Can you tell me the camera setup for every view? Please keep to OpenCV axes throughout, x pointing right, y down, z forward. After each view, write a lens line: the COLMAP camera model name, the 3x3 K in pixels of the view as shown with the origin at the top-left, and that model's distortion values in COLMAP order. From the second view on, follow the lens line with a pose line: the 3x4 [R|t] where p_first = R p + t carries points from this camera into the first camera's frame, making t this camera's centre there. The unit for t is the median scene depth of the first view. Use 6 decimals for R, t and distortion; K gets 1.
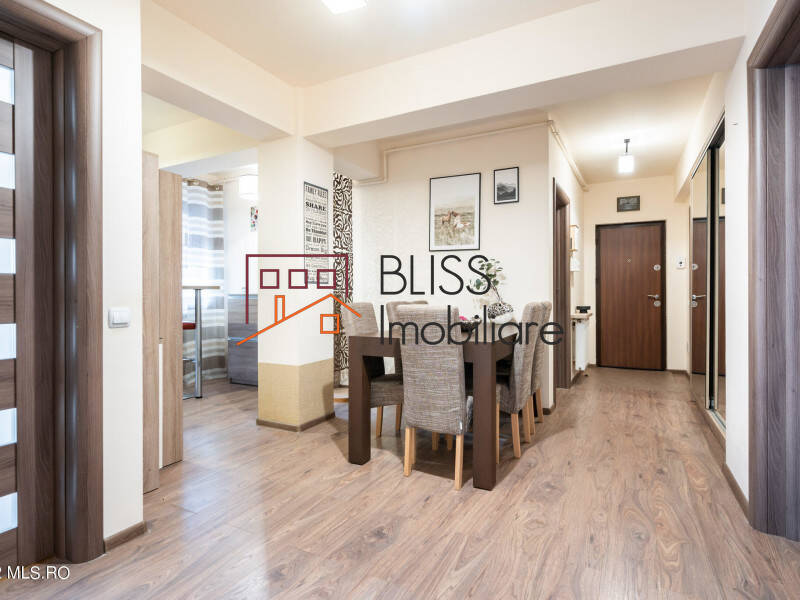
lens RADIAL K [[418.8, 0, 400.0], [0, 418.8, 300.0], [0, 0, 1]] dist [-0.001636, -0.000076]
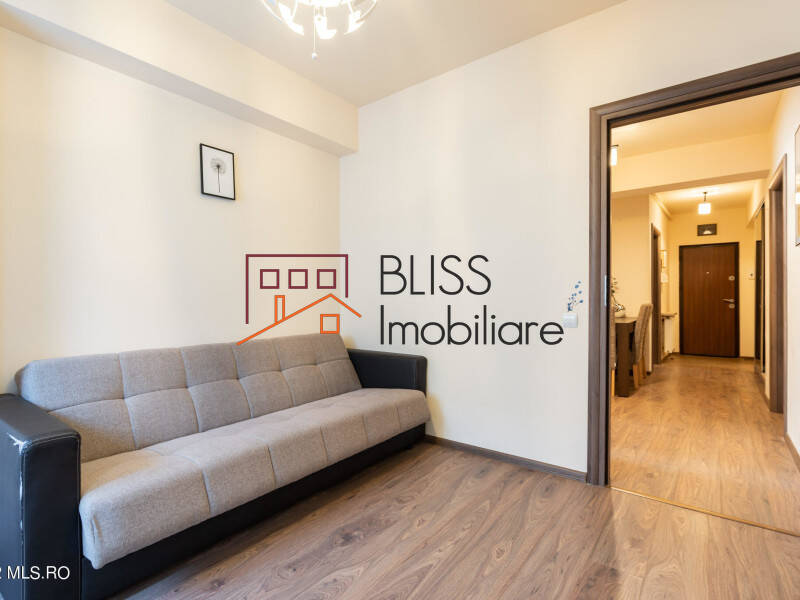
lens RADIAL K [[407.2, 0, 389.2], [0, 407.2, 301.8], [0, 0, 1]] dist [-0.000103, -0.000035]
pose [[0.985757, 0.001861, -0.168167, -0.334330], [-0.002802, 0.999982, -0.005360, 0.007540], [0.168154, 0.005755, 0.985744, -0.642141]]
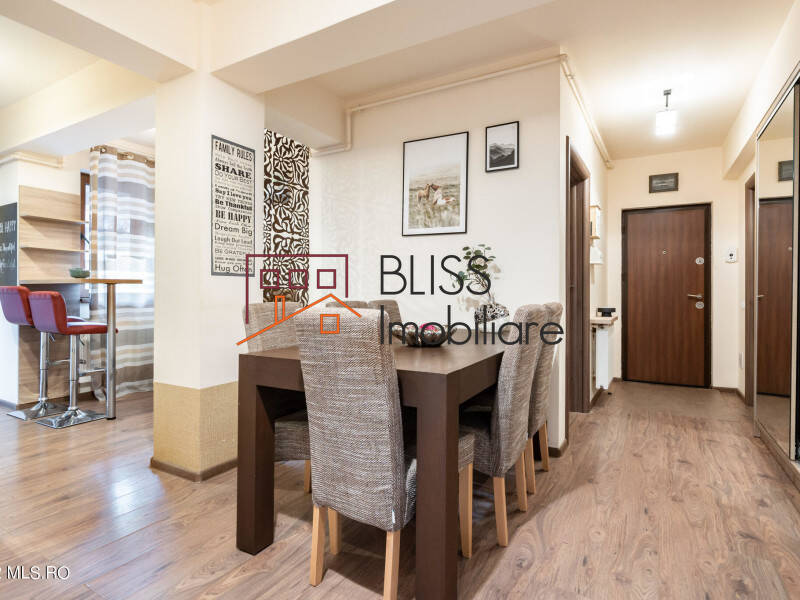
lens RADIAL K [[415.0, 0, 389.4], [0, 415.0, 296.0], [0, 0, 1]] dist [0.000105, 0.000358]
pose [[0.997882, 0.007274, -0.064644, 0.099080], [-0.007529, 0.999965, -0.003700, -0.002523], [0.064614, 0.004179, 0.997902, 0.238587]]
